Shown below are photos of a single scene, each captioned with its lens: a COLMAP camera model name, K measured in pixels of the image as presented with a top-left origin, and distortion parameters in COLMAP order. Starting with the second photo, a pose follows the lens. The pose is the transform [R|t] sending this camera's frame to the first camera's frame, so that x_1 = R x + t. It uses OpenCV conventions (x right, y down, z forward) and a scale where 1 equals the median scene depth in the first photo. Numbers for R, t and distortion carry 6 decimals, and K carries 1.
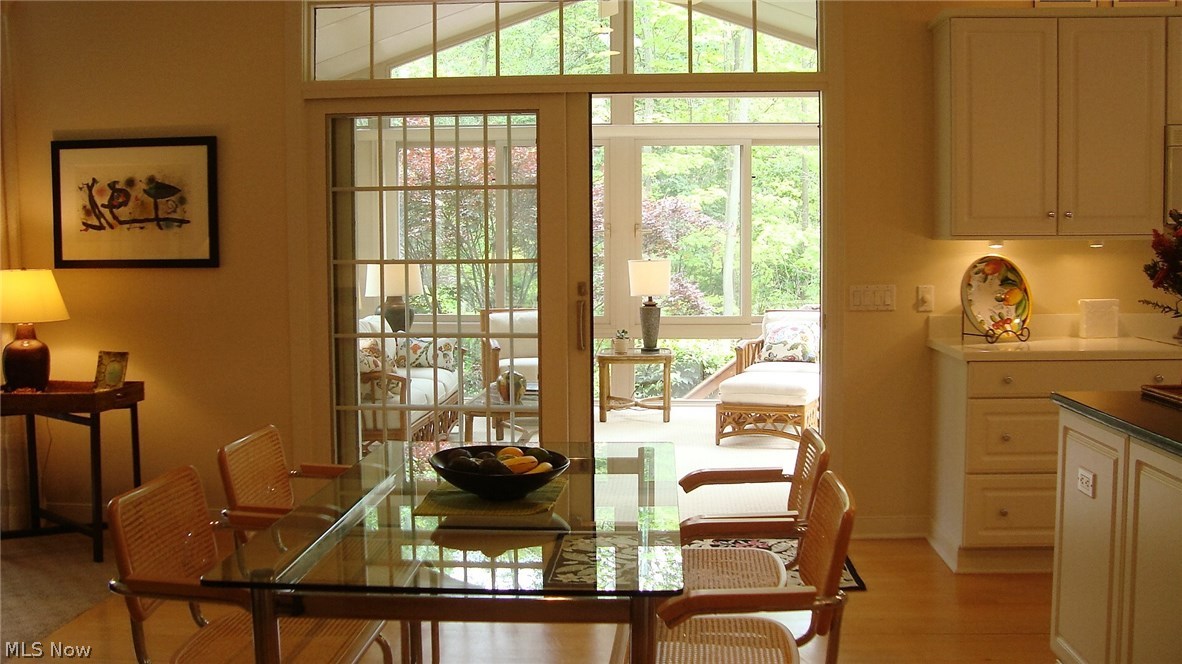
lens RADIAL K [[1130.5, 0, 590.4], [0, 1130.5, 314.5], [0, 0, 1]] dist [-0.241604, 0.258356]
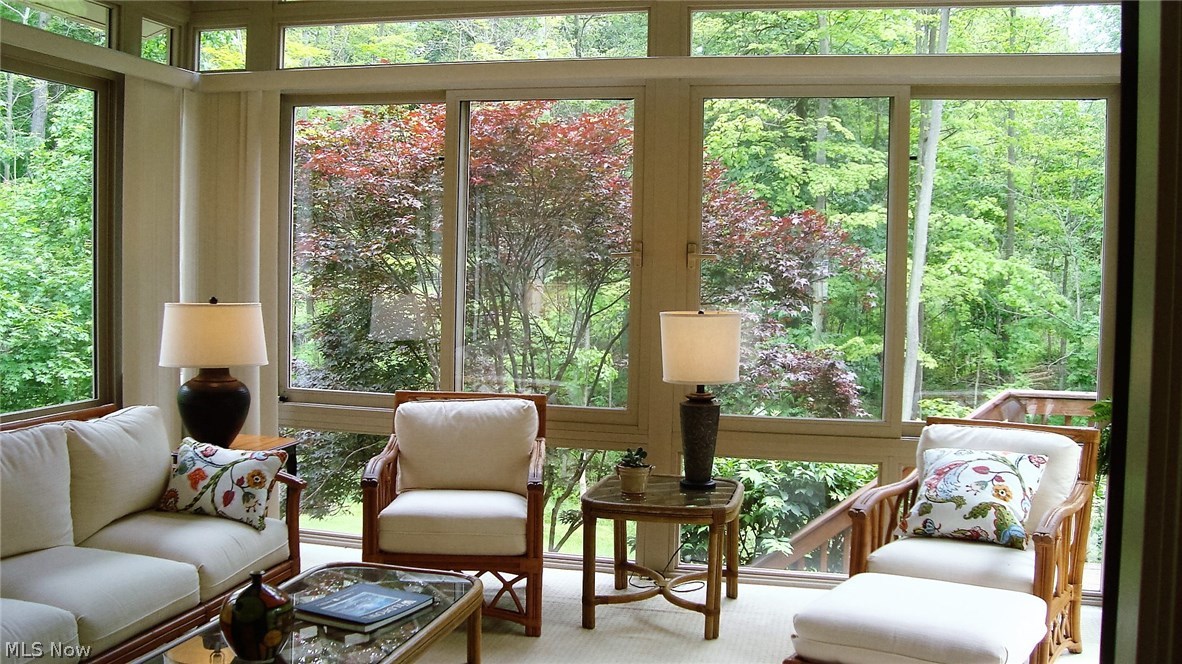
lens RADIAL K [[1130.5, 0, 590.4], [0, 1130.5, 314.5], [0, 0, 1]] dist [-0.241604, 0.258356]
pose [[0.984447, 0.031154, -0.172897, 0.096802], [-0.034479, 0.999273, -0.016257, -0.039153], [0.172265, 0.021965, 0.984806, 0.511309]]
